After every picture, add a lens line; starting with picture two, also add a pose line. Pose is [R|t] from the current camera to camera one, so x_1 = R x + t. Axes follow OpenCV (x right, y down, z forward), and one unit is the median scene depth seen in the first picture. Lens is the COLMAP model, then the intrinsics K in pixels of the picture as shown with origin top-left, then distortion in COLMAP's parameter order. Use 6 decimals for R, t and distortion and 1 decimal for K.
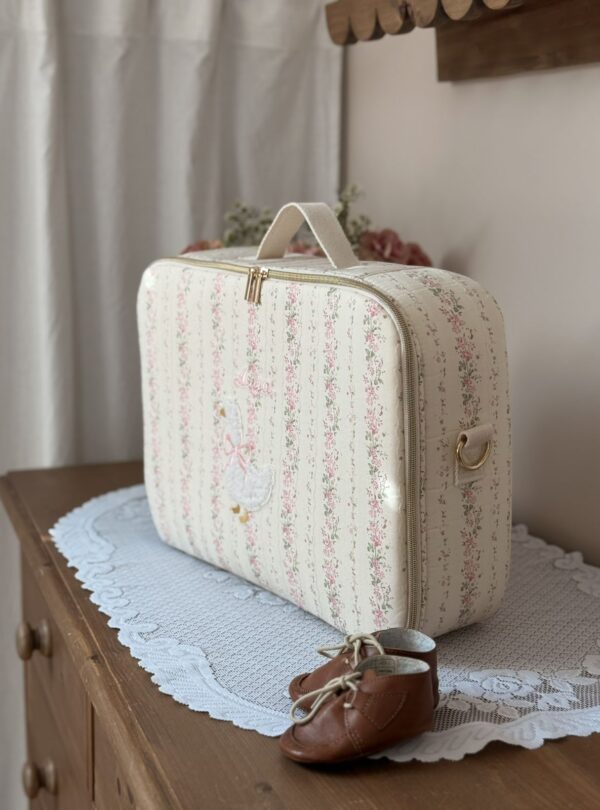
lens RADIAL K [[1076.1, 0, 300.0], [0, 1076.1, 405.0], [0, 0, 1]] dist [0.029740, 0.041511]
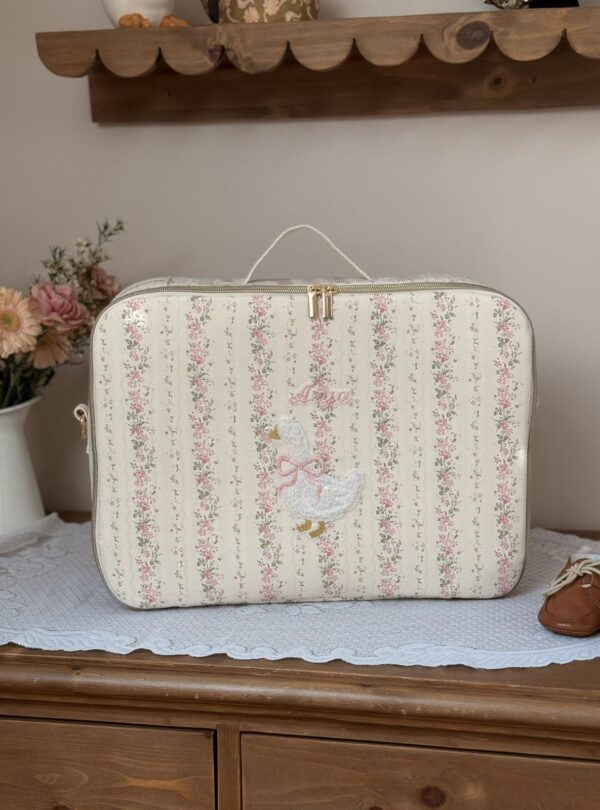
lens RADIAL K [[1076.1, 0, 300.0], [0, 1076.1, 405.0], [0, 0, 1]] dist [0.029740, 0.041511]
pose [[0.594090, -0.135865, 0.792841, -0.880858], [0.187024, 0.981952, 0.028132, -0.045704], [-0.782355, 0.131568, 0.608779, 0.389275]]
